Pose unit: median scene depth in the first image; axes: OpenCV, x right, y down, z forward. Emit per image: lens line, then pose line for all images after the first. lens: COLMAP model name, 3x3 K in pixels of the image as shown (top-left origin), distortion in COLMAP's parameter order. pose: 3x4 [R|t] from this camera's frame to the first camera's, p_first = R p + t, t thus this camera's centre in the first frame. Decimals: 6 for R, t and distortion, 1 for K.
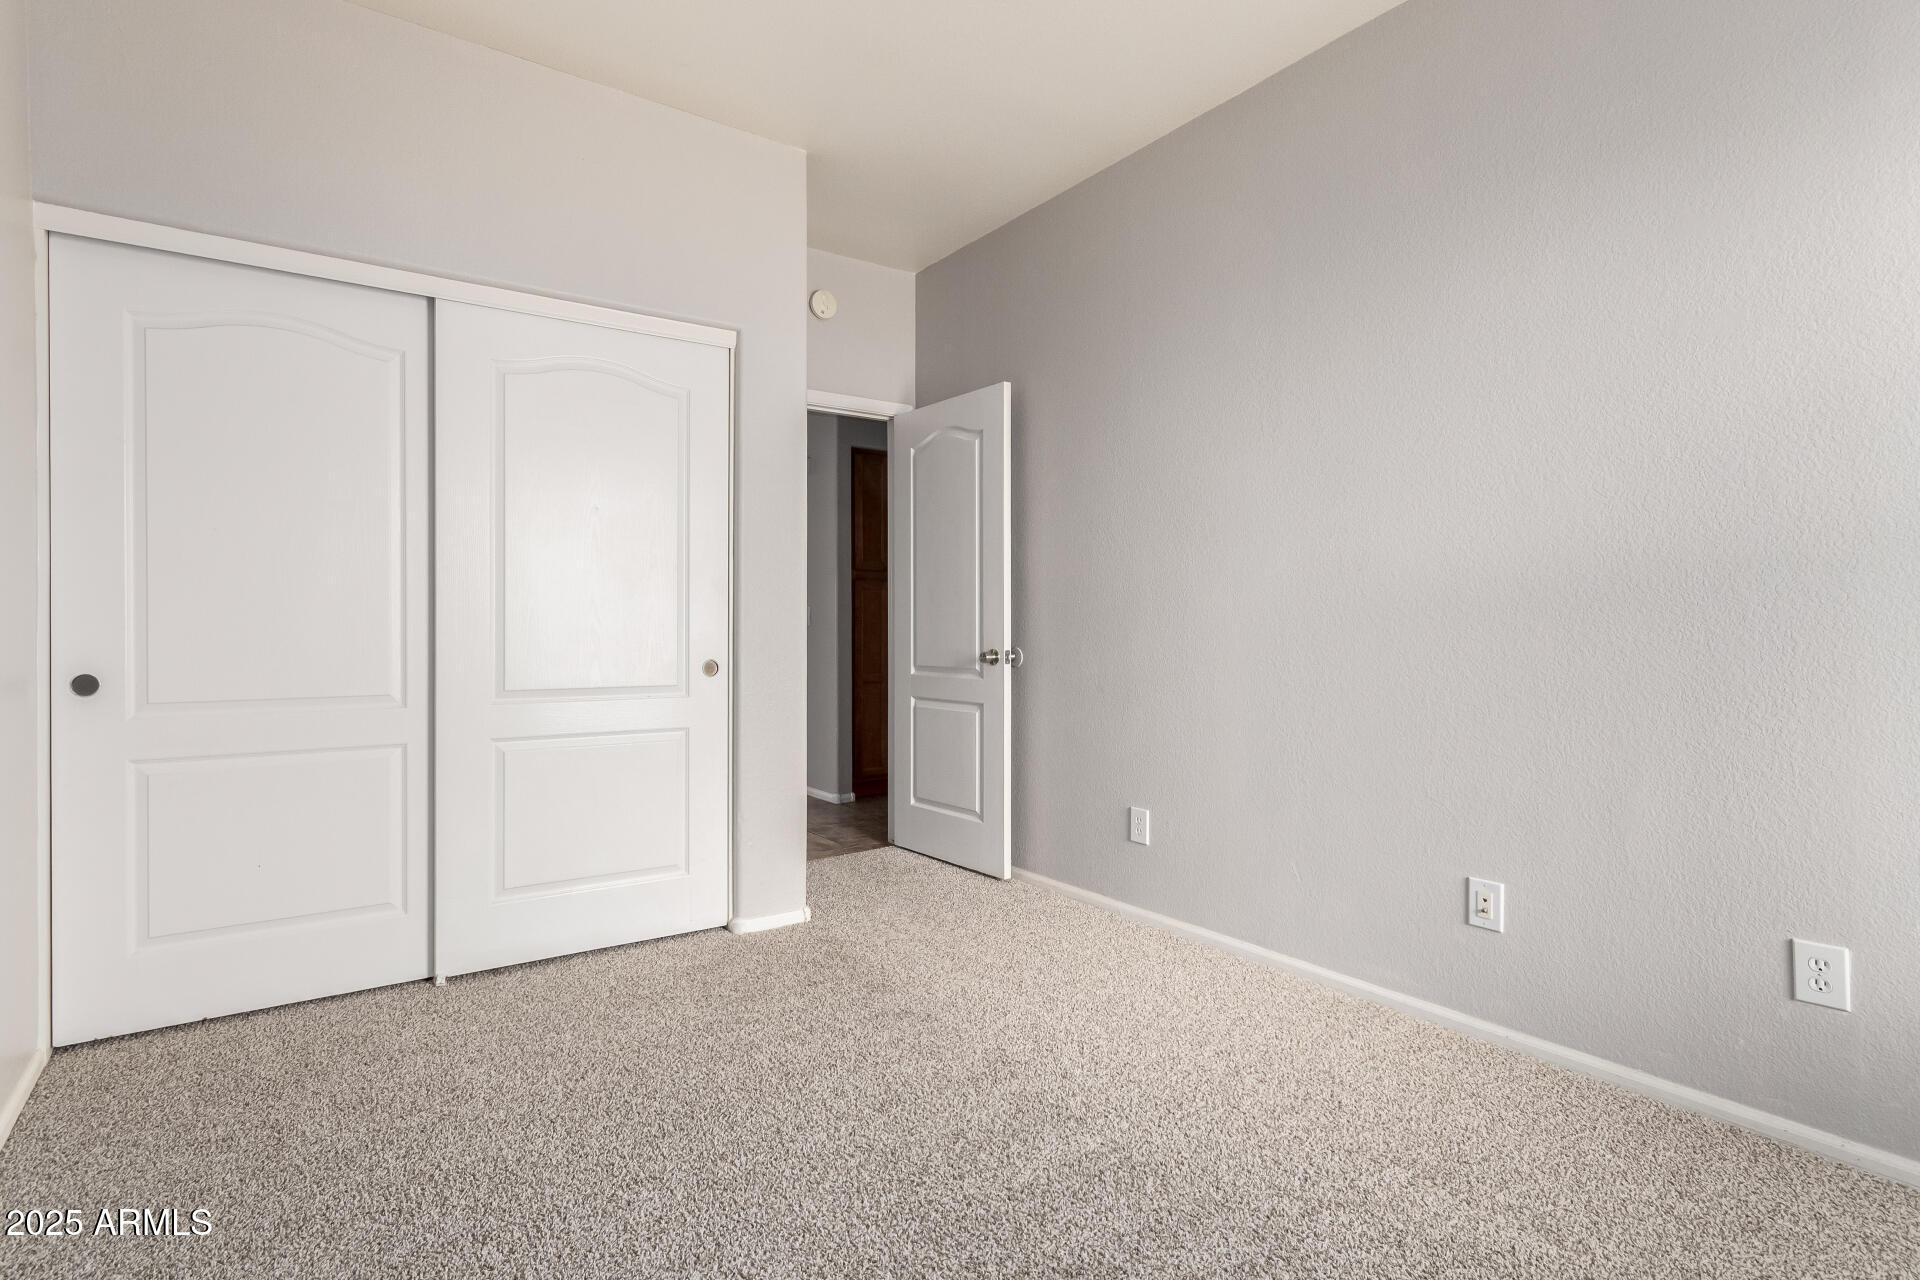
lens RADIAL K [[1026.5, 0, 960.0], [0, 1026.5, 640.0], [0, 0, 1]] dist [0.000008, -0.000554]
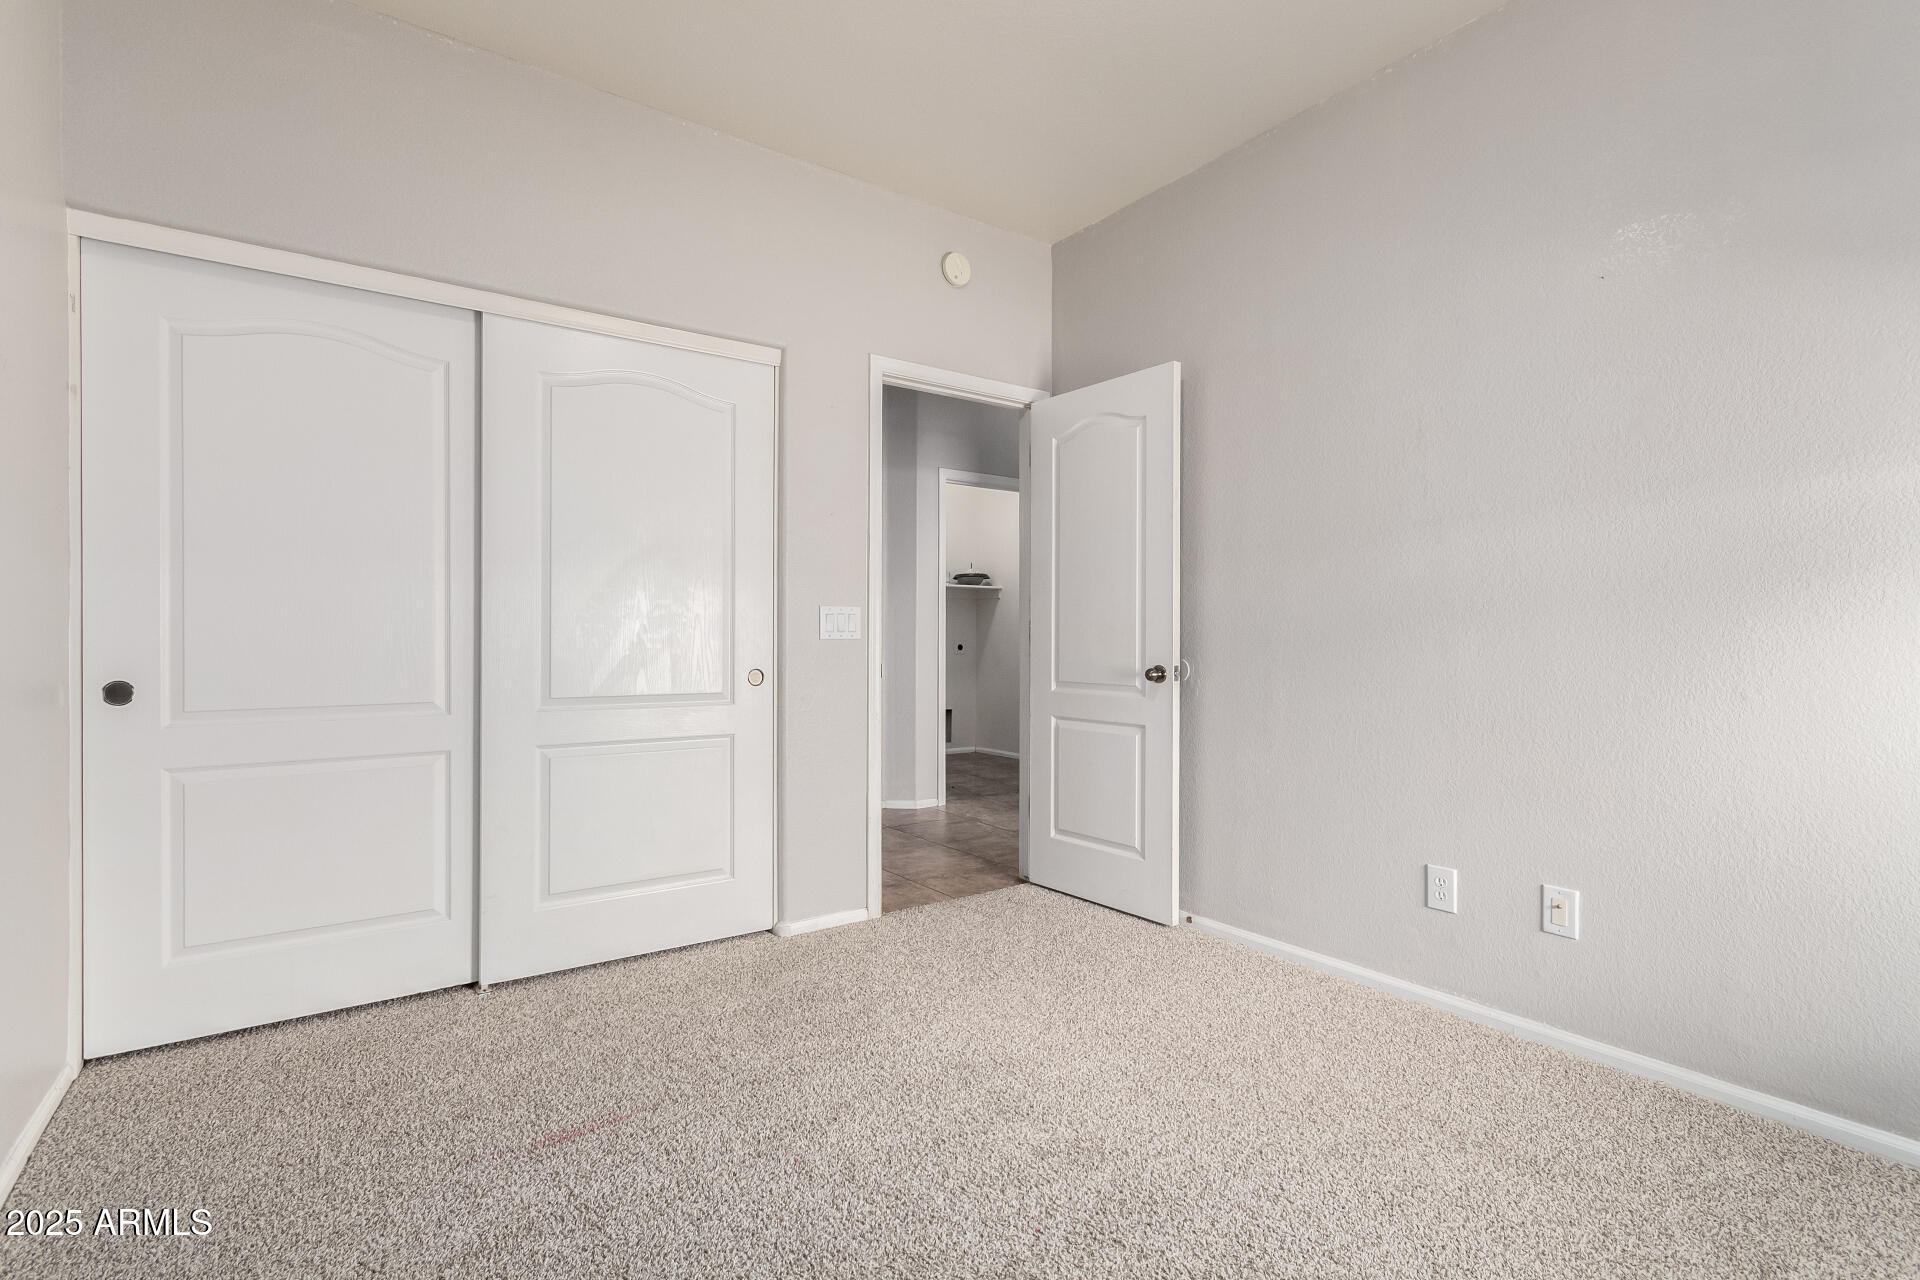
lens RADIAL K [[918.7, 0, 989.0], [0, 918.7, 643.8], [0, 0, 1]] dist [0.002786, 0.000811]
pose [[0.999105, 0.002054, 0.042258, -0.058864], [-0.001850, 0.999986, -0.004873, -0.001656], [-0.042267, 0.004791, 0.999095, 0.087506]]
